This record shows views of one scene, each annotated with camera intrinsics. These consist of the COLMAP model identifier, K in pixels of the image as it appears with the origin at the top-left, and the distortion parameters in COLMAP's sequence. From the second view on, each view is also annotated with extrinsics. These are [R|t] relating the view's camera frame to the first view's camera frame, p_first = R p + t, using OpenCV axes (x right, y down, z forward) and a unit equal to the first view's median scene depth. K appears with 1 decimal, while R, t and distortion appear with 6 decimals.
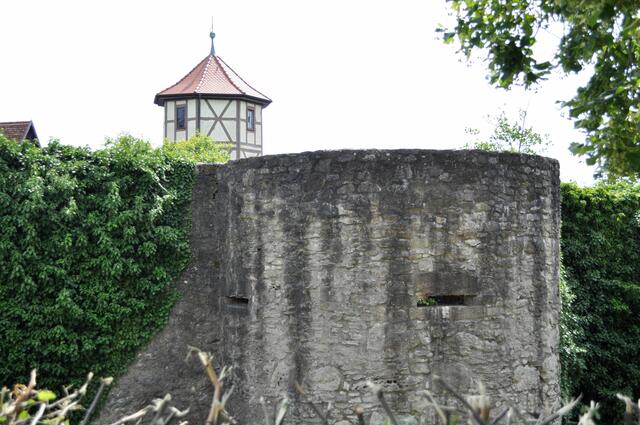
lens RADIAL K [[818.5, 0, 319.3], [0, 818.5, 213.1], [0, 0, 1]] dist [-0.053664, 0.000000]
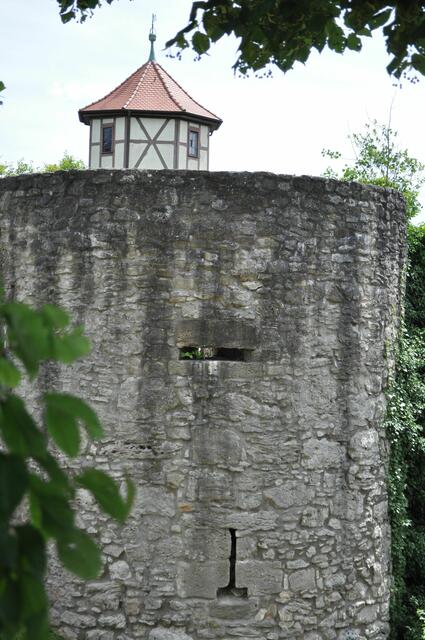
lens RADIAL K [[1023.2, 0, 213.4], [0, 1023.2, 320.0], [0, 0, 1]] dist [-0.018833, 0.000000]
pose [[0.992499, 0.037395, -0.116394, 0.265781], [-0.031194, 0.998018, 0.054651, 0.015436], [0.118207, -0.050611, 0.991698, -0.029045]]
